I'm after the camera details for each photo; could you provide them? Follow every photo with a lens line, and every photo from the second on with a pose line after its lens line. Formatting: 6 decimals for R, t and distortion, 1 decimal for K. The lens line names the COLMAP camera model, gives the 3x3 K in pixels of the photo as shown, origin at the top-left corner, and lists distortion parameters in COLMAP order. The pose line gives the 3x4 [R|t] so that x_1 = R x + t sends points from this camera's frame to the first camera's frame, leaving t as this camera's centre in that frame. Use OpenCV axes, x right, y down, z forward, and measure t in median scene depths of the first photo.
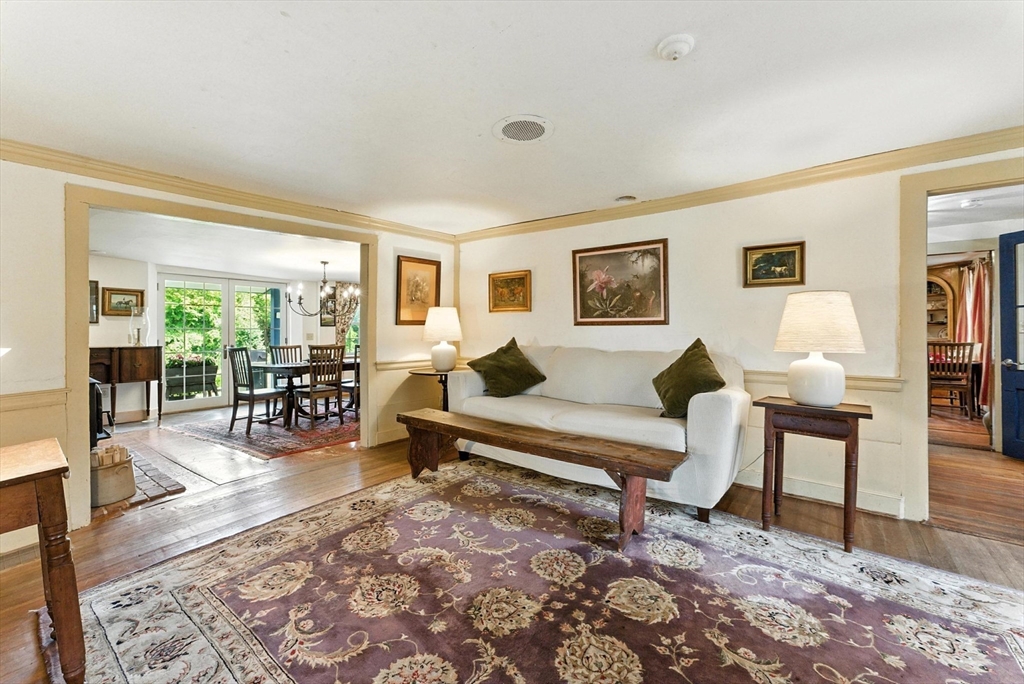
lens RADIAL K [[419.4, 0, 519.1], [0, 419.4, 335.3], [0, 0, 1]] dist [-0.001971, 0.004974]
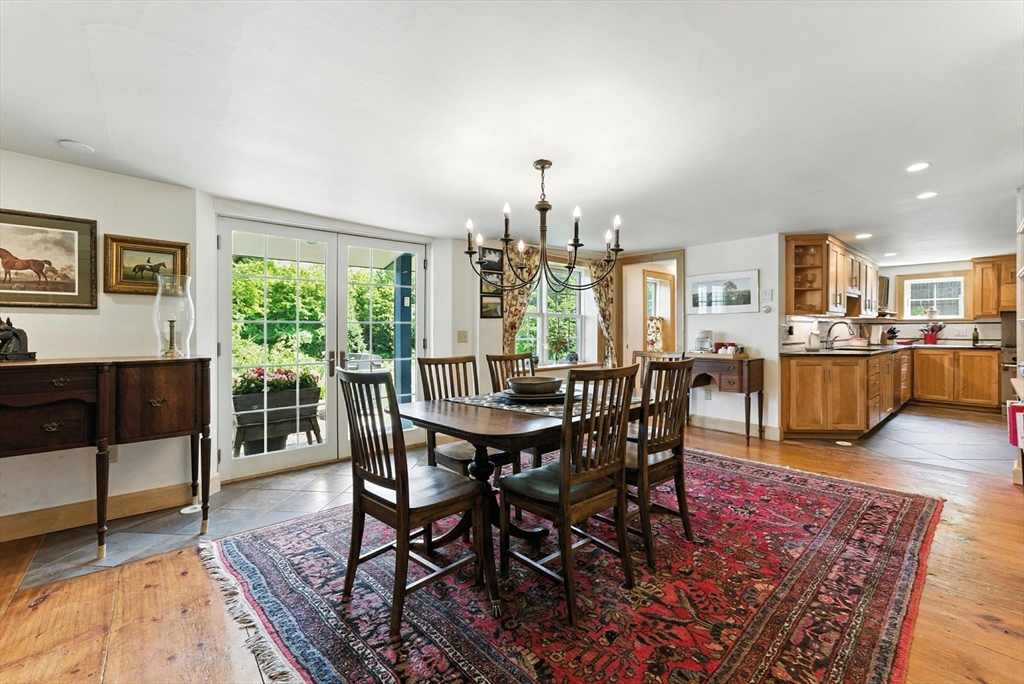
lens RADIAL K [[419.4, 0, 517.5], [0, 419.4, 331.4], [0, 0, 1]] dist [-0.001971, 0.004974]
pose [[0.981476, -0.000433, -0.191584, -0.383972], [-0.000343, 0.999992, -0.004018, -0.001476], [0.191585, 0.004010, 0.981468, 0.545068]]
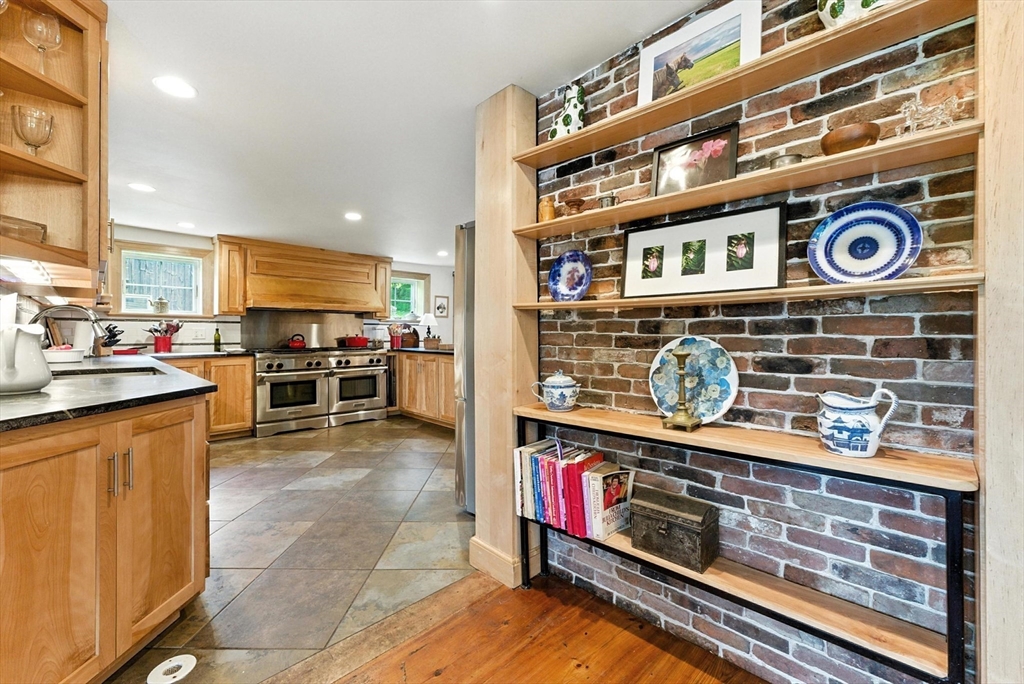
lens RADIAL K [[419.4, 0, 513.3], [0, 419.4, 327.4], [0, 0, 1]] dist [-0.001971, 0.004974]
pose [[0.123729, 0.014202, 0.992214, -0.192123], [0.010352, 0.999825, -0.015602, 0.001630], [-0.992262, 0.012202, 0.123561, 1.117486]]
